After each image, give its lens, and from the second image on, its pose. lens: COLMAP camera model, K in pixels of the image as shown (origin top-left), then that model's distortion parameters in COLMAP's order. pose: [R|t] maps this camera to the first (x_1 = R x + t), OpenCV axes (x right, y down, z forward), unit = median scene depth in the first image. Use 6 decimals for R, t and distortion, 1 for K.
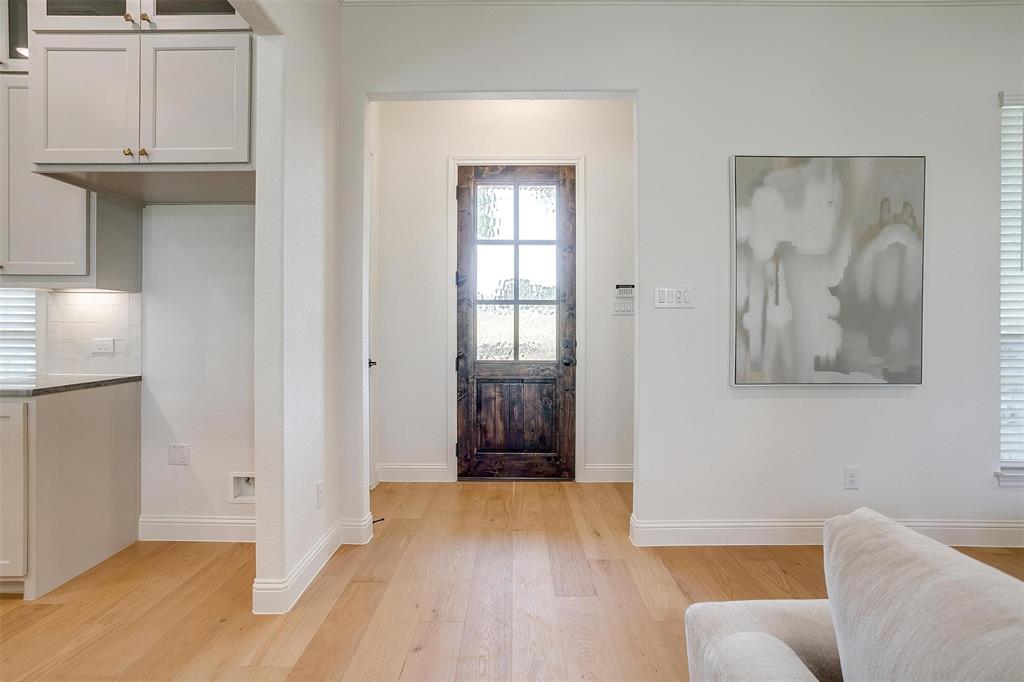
lens RADIAL K [[507.7, 0, 506.7], [0, 507.7, 330.7], [0, 0, 1]] dist [-0.054628, 0.031610]
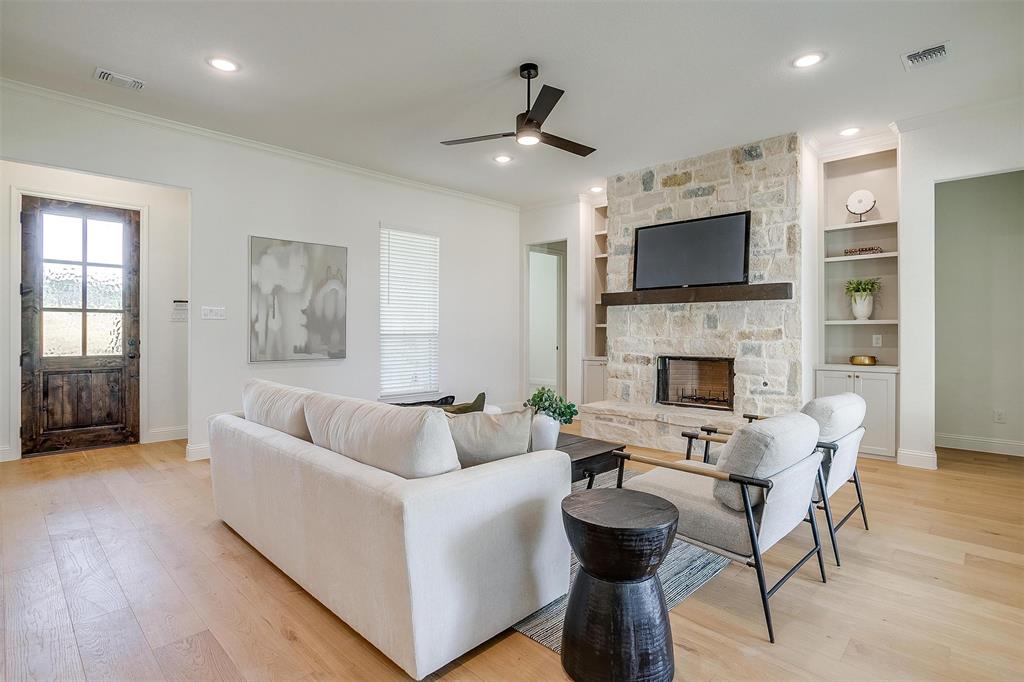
lens RADIAL K [[521.0, 0, 505.7], [0, 521.0, 329.5], [0, 0, 1]] dist [-0.055179, 0.033888]
pose [[0.693497, 0.000663, 0.720459, -0.171551], [0.001248, 0.999997, -0.002121, -0.003751], [-0.720458, 0.002371, 0.693494, -0.663536]]
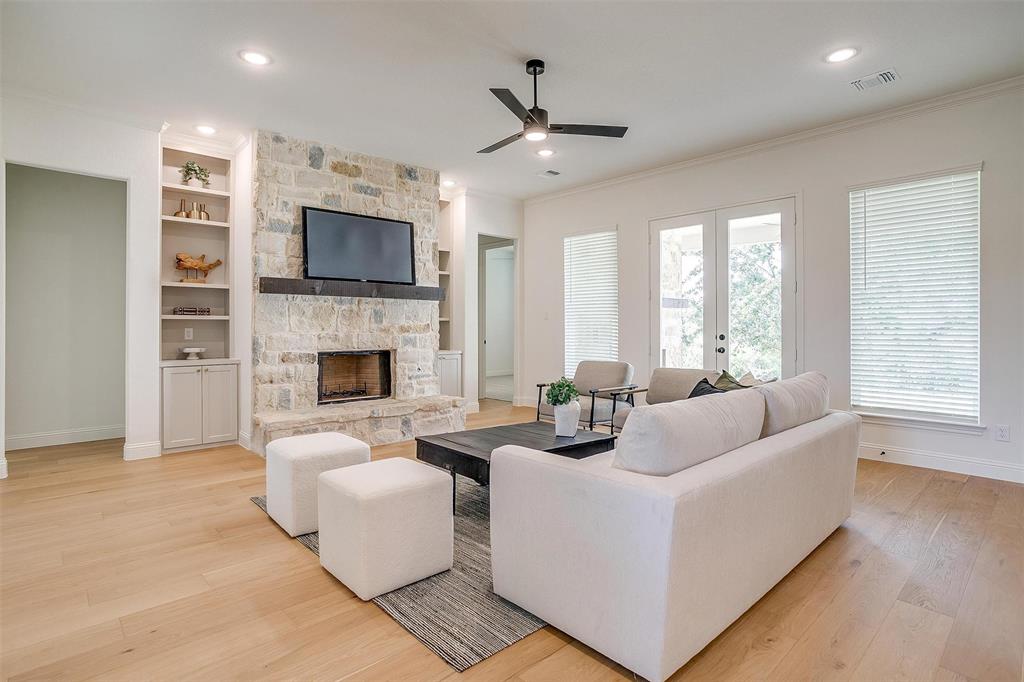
lens RADIAL K [[521.0, 0, 505.7], [0, 521.0, 329.5], [0, 0, 1]] dist [-0.055179, 0.033888]
pose [[-0.684074, -0.007712, 0.729372, -0.119103], [-0.003679, 0.999968, 0.007123, -0.002116], [-0.729403, 0.002189, -0.684080, 0.632715]]
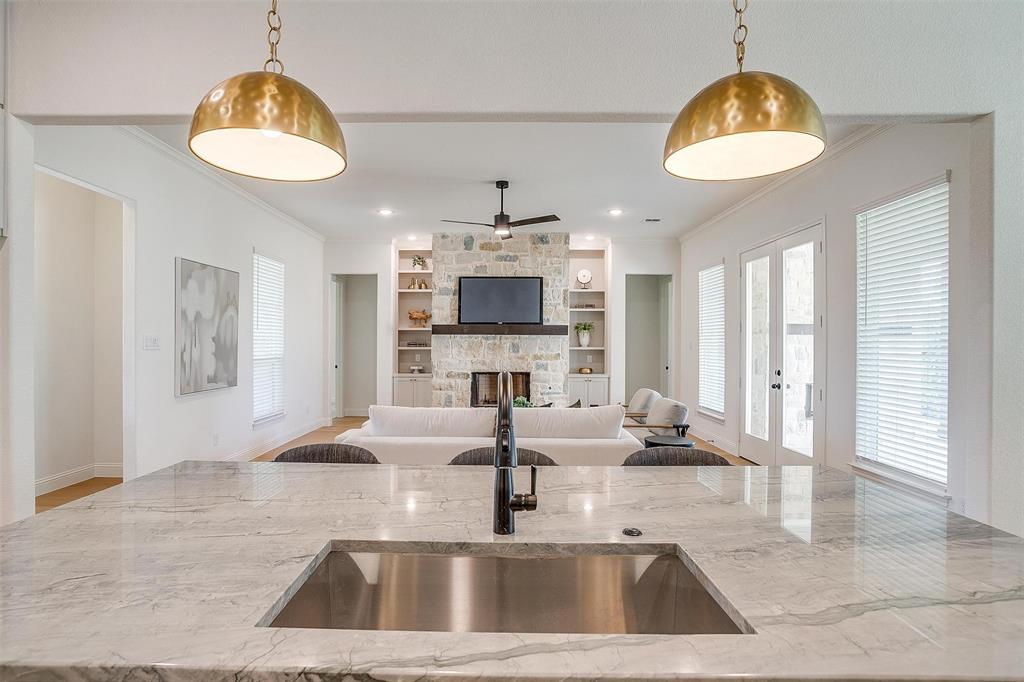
lens RADIAL K [[539.7, 0, 493.6], [0, 539.7, 344.4], [0, 0, 1]] dist [-0.001559, -0.000007]
pose [[0.007134, -0.006631, 0.999953, -0.920173], [-0.004414, 0.999968, 0.006663, -0.054491], [-0.999965, -0.004461, 0.007104, -0.036418]]
